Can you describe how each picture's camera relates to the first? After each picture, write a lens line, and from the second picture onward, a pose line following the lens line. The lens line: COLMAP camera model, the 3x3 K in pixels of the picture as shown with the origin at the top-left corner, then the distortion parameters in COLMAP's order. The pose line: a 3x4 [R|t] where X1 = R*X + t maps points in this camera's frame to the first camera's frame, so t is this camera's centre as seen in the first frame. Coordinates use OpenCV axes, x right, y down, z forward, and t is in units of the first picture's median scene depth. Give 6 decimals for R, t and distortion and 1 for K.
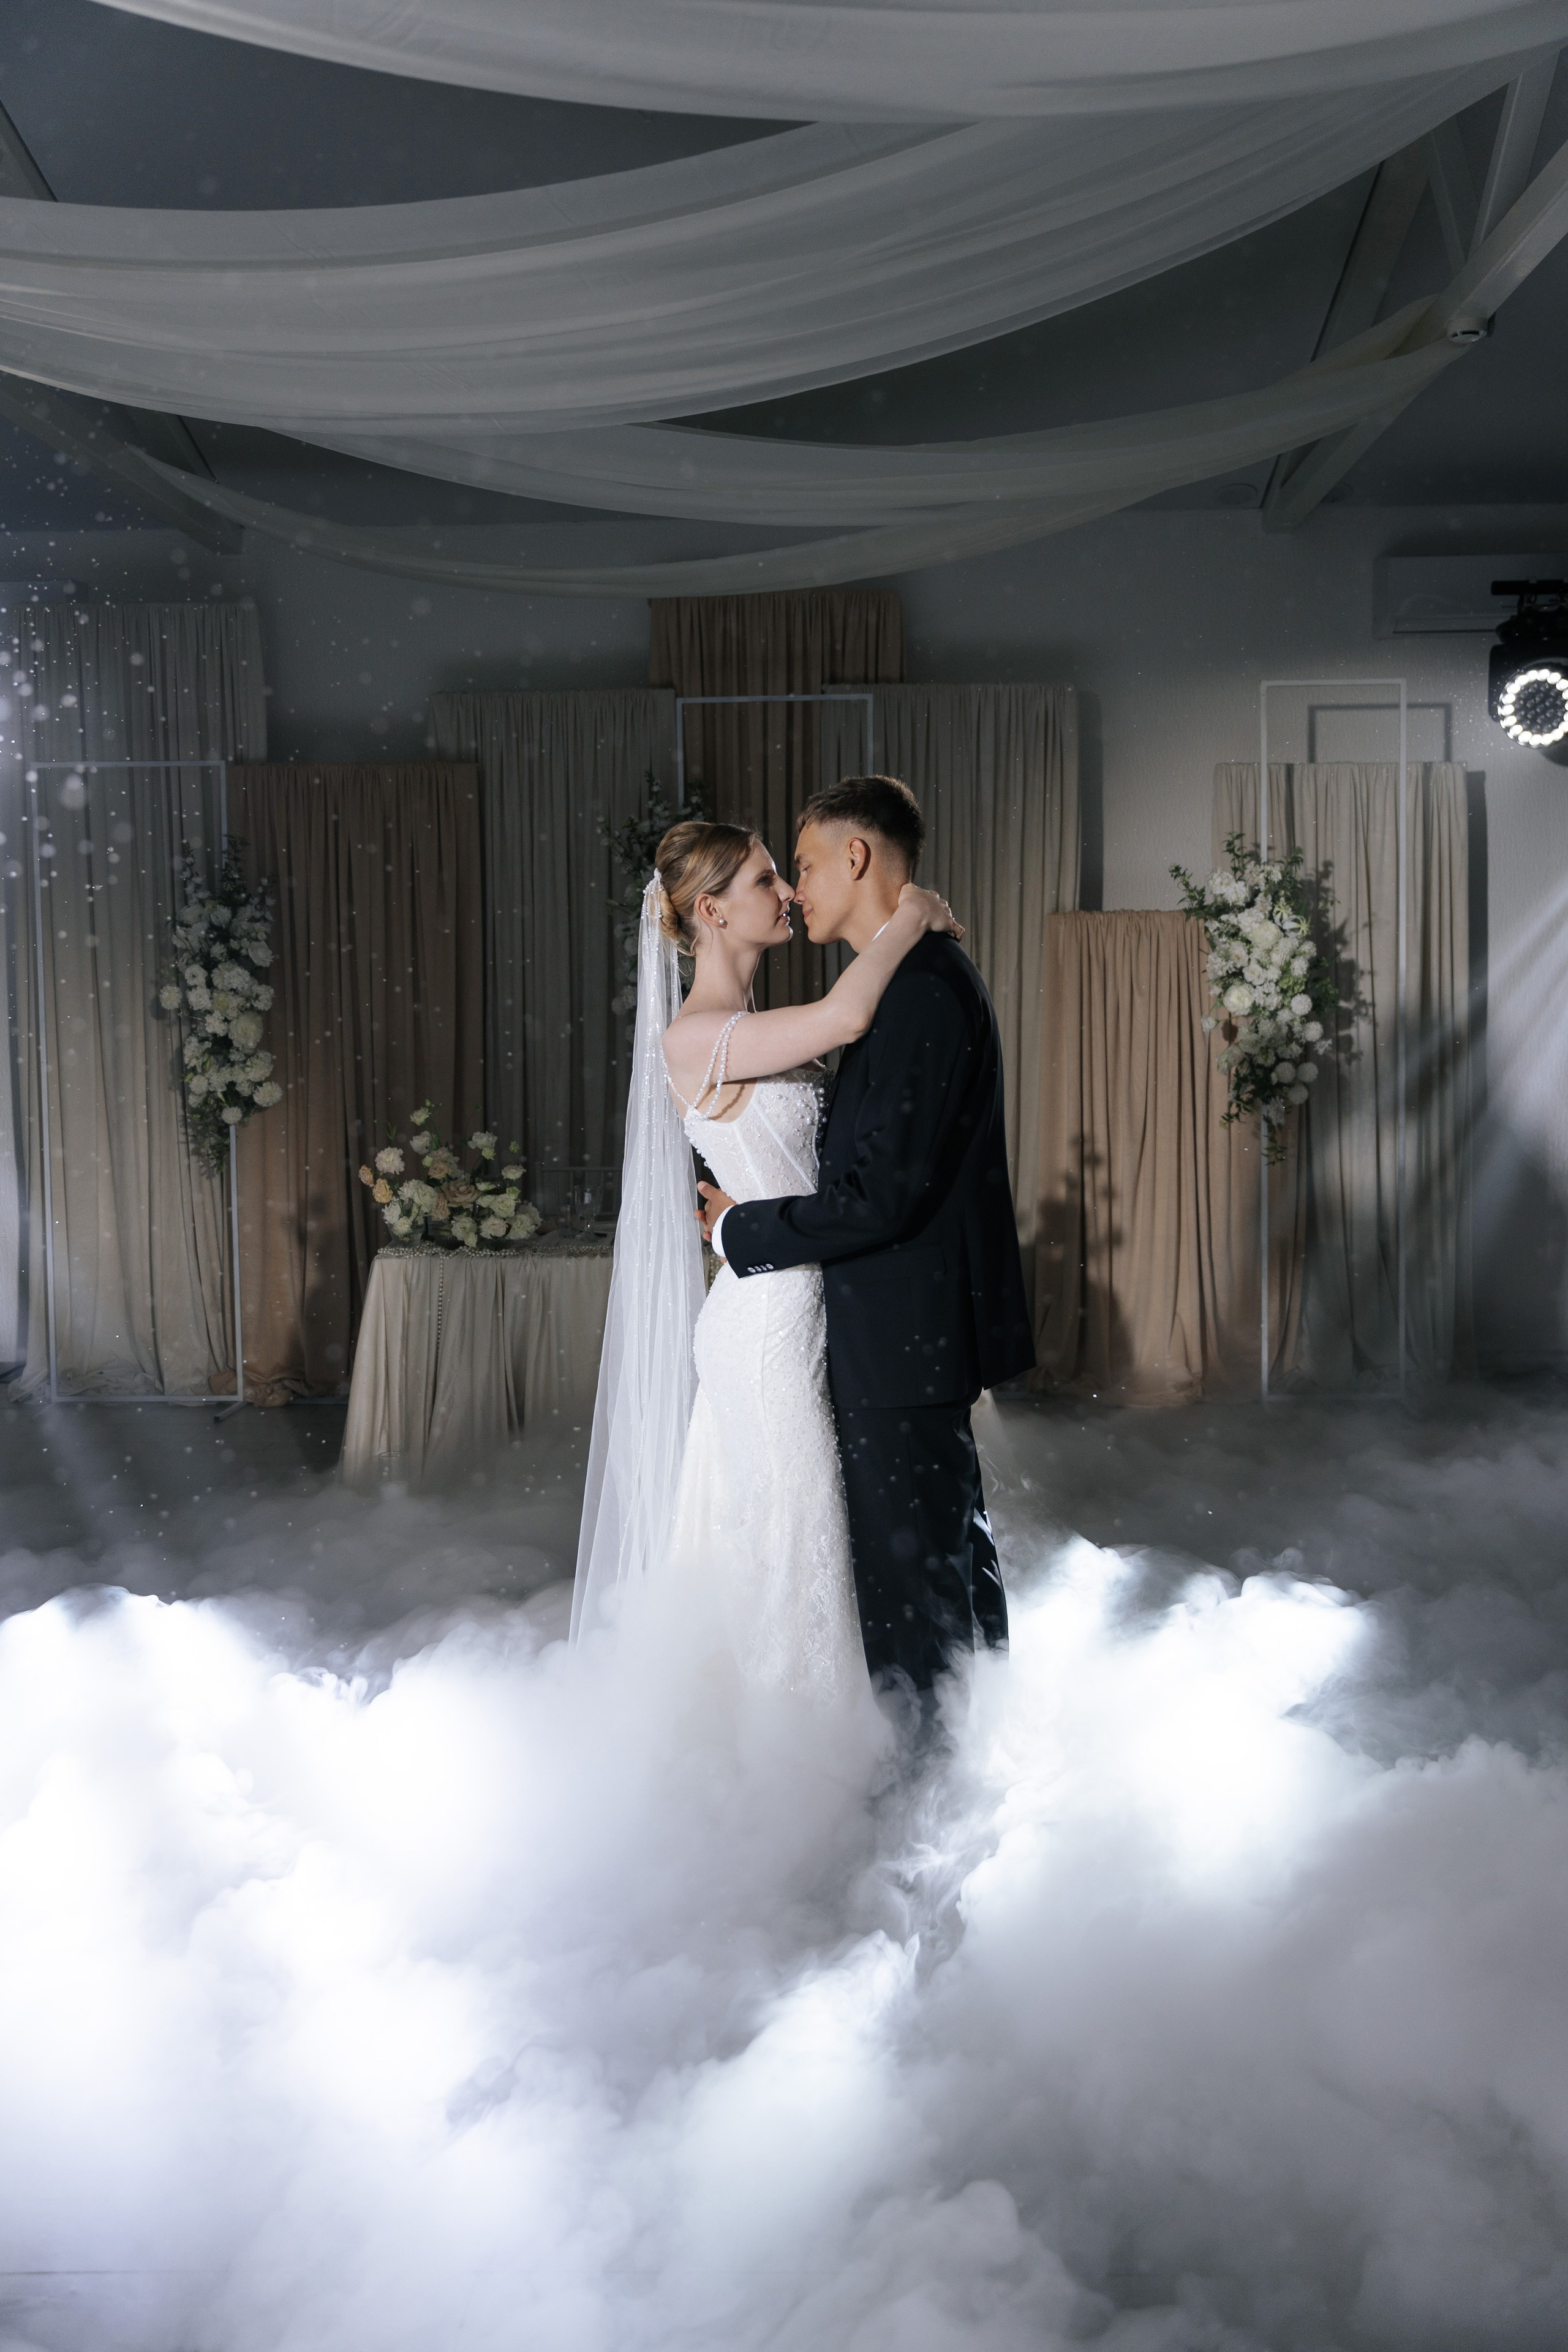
lens RADIAL K [[2230.3, 0, 798.7], [0, 2230.3, 1159.9], [0, 0, 1]] dist [-0.014649, 0.000000]
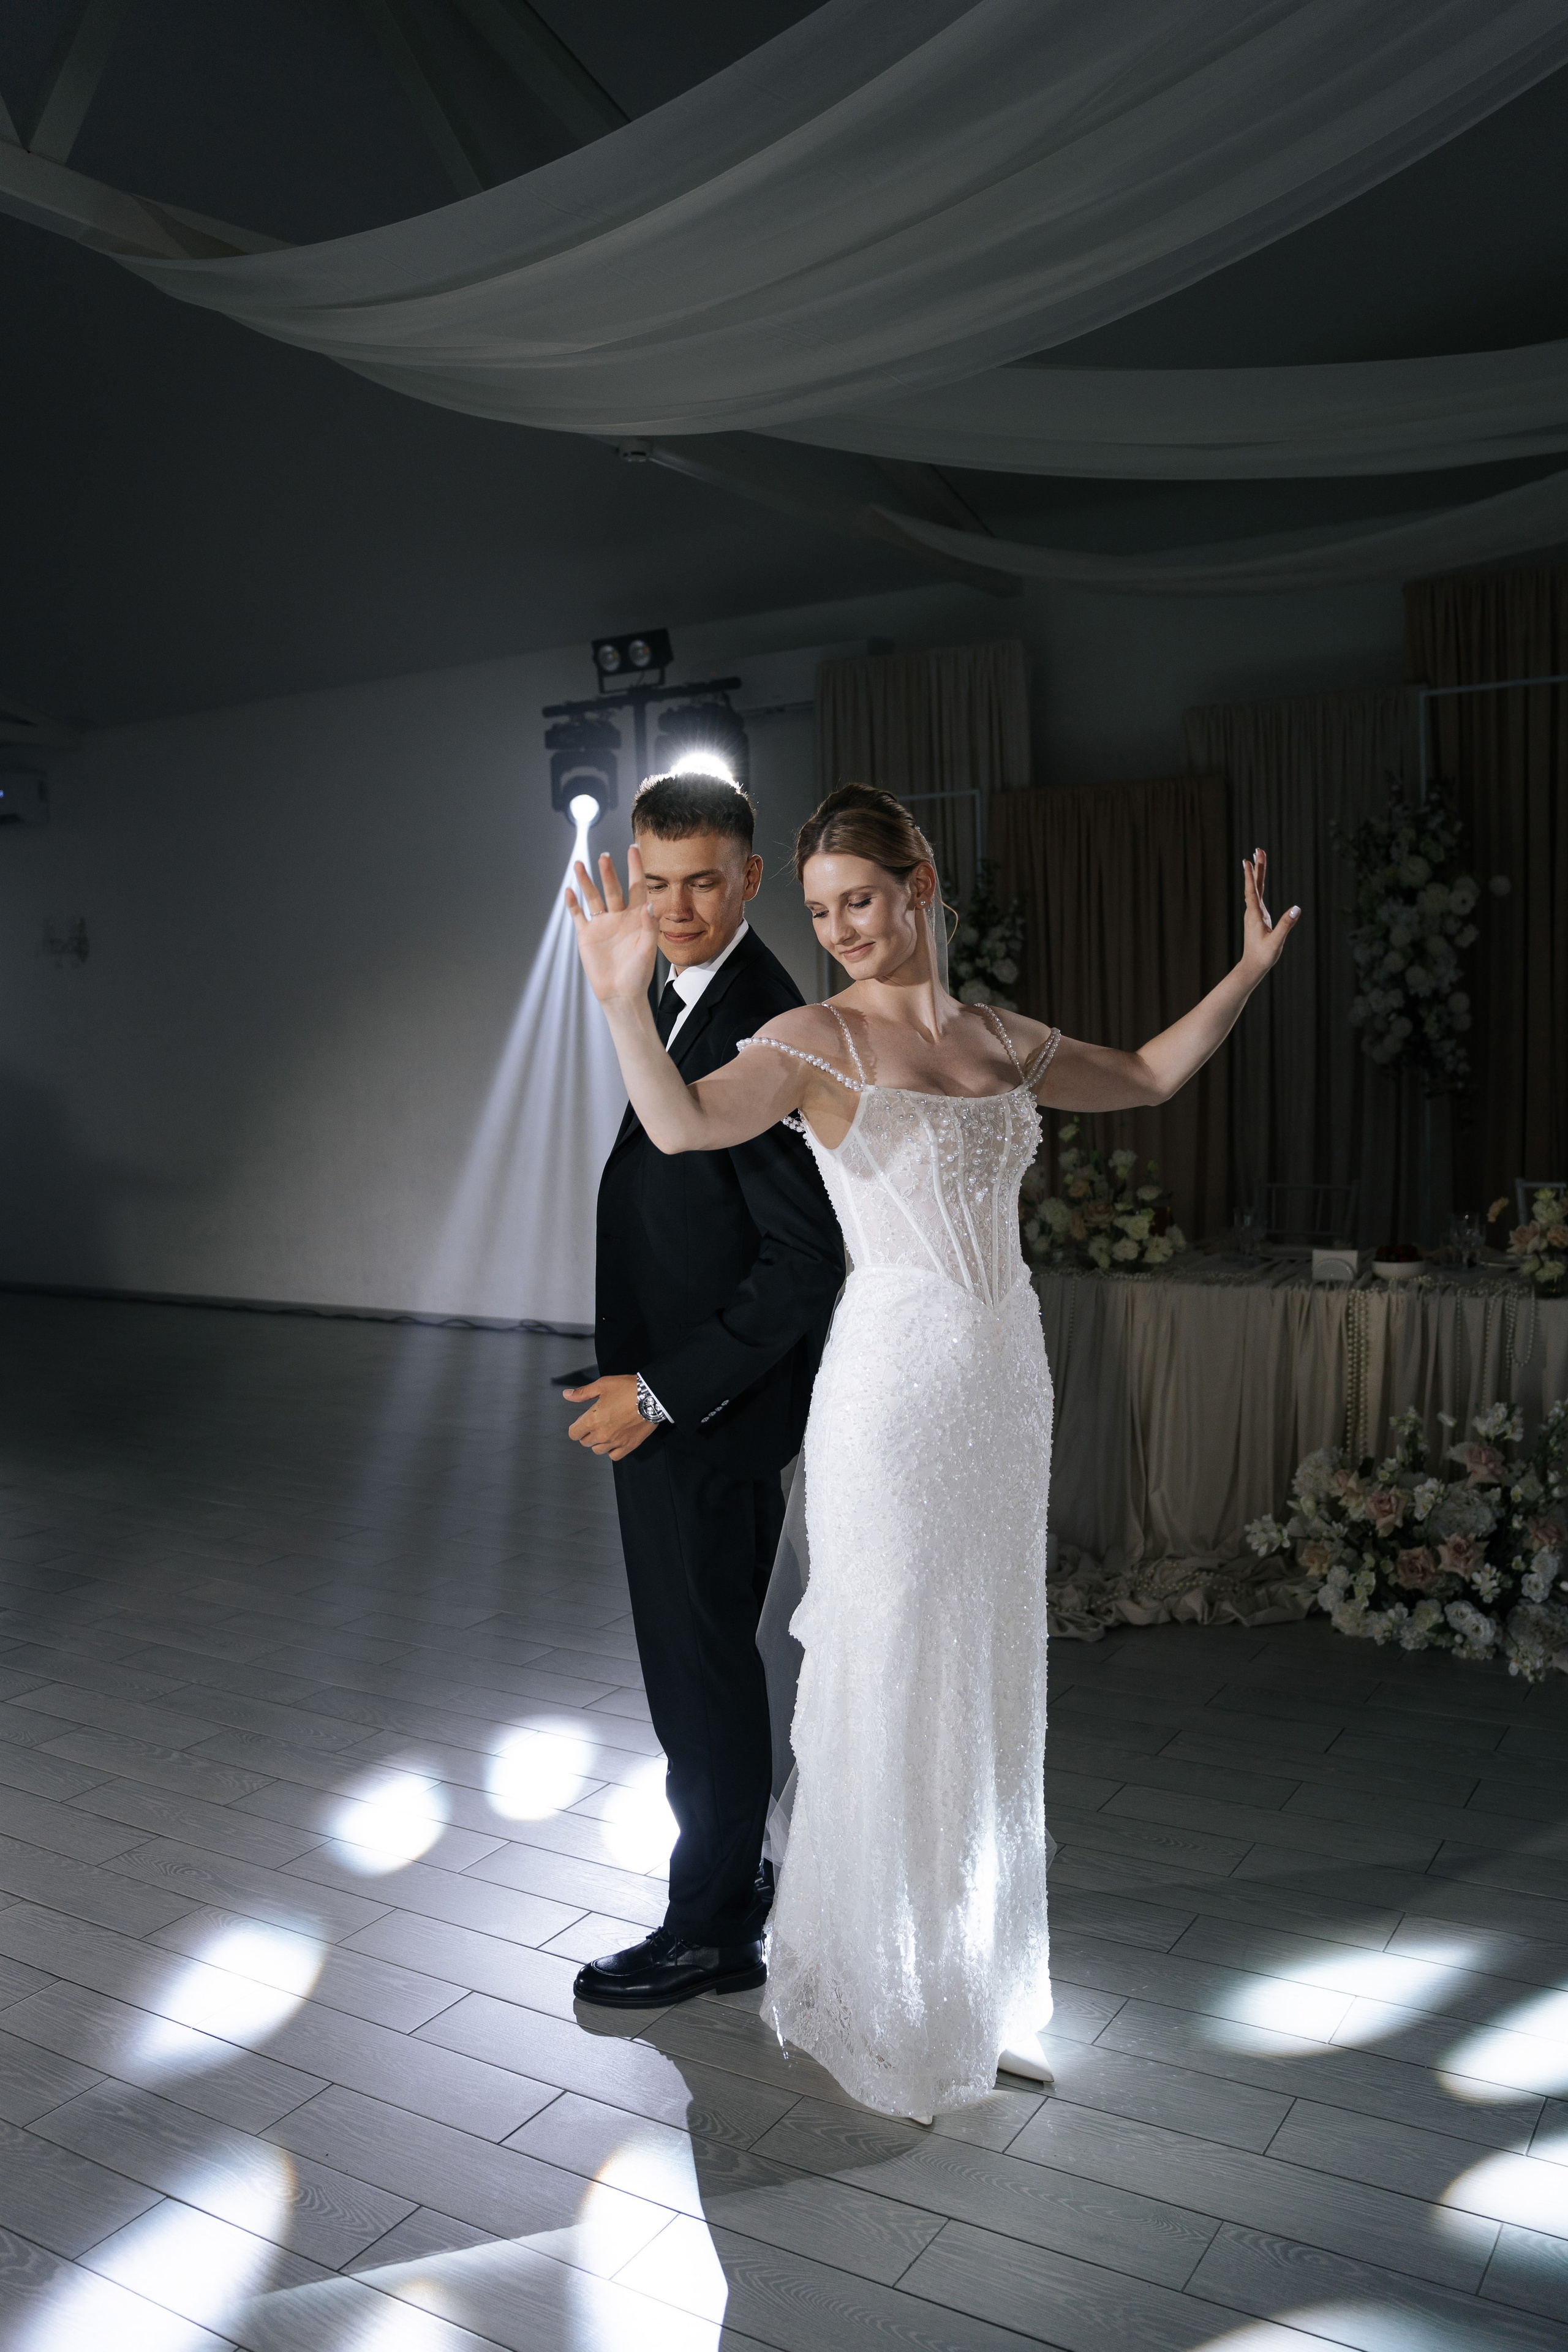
lens RADIAL K [[1968.5, 0, 690.8], [0, 1968.5, 1163.1], [0, 0, 1]] dist [-0.059505, 0.017295]
pose [[0.871230, 0.019803, -0.490475, 0.084725], [-0.016789, 0.999803, 0.010545, -0.009538], [0.490587, -0.000952, 0.871391, 0.121170]]
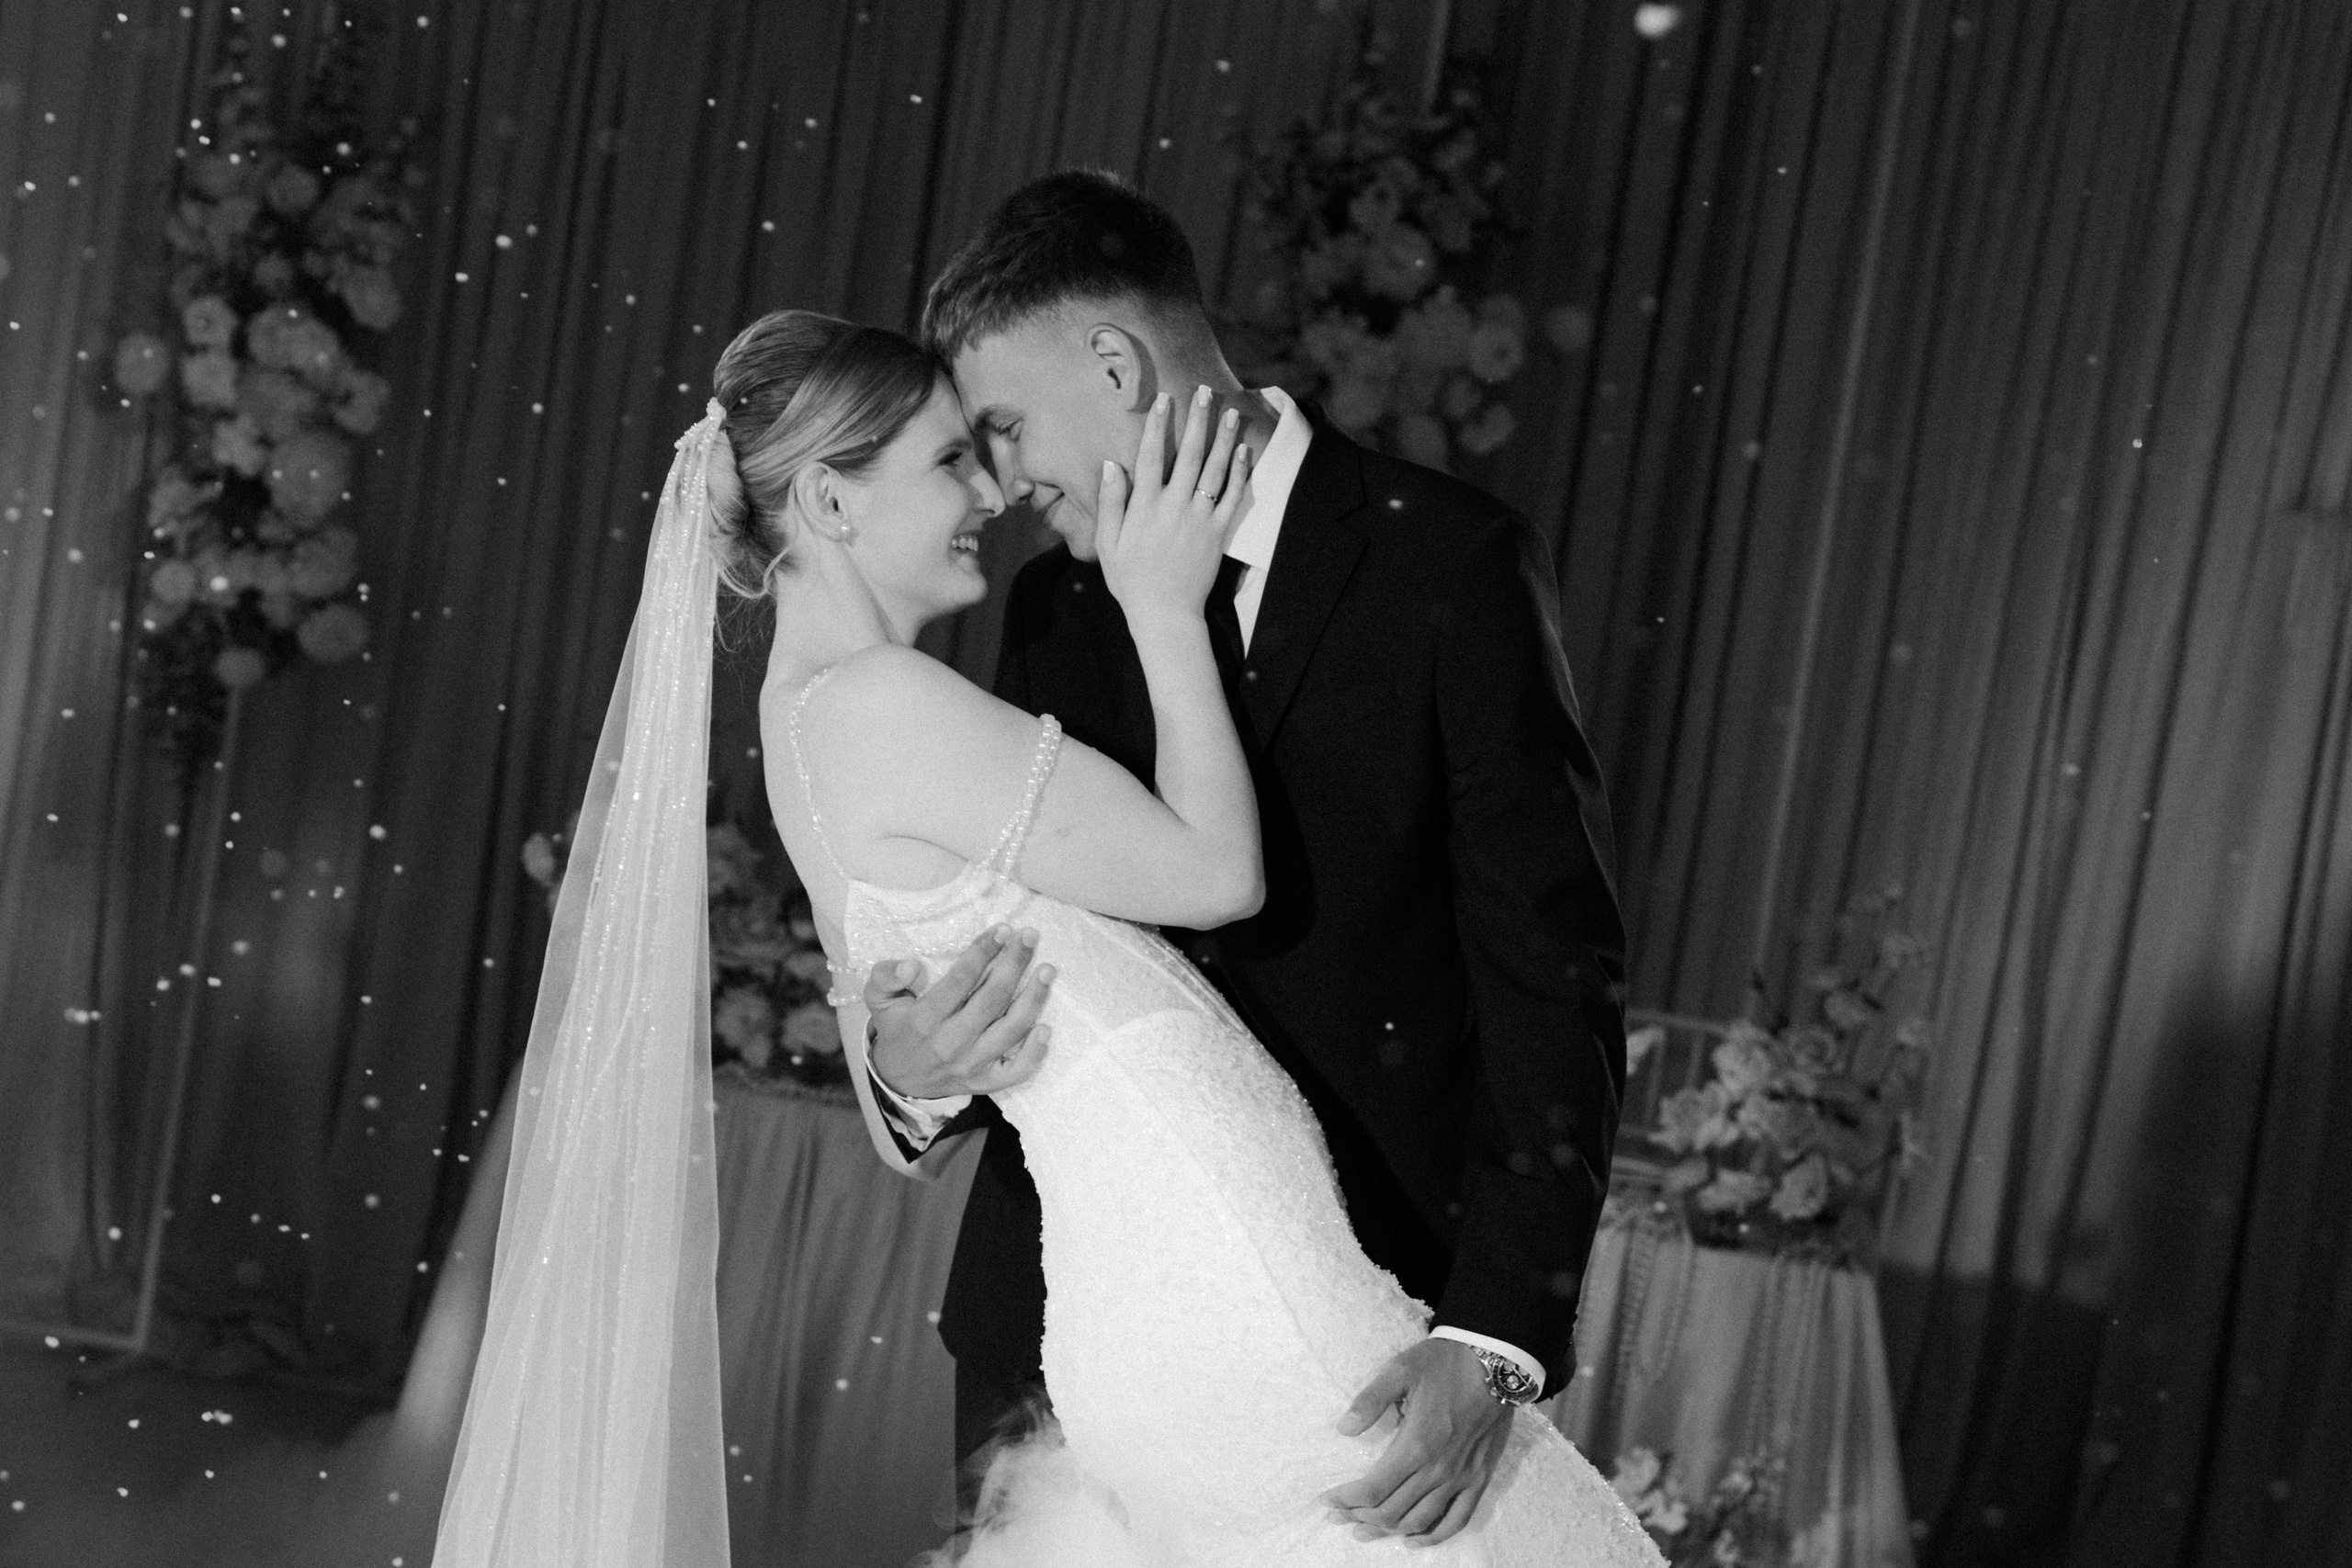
lens RADIAL K [[5611.8, 0, 1209.7], [0, 5611.8, 865.7], [0, 0, 1]] dist [0.292478, 0.000000]
pose [[0.983577, 0.165765, -0.071397, 0.005578], [-0.167300, 0.985776, -0.016032, 0.003021], [0.067724, 0.027713, 0.997319, -0.042087]]
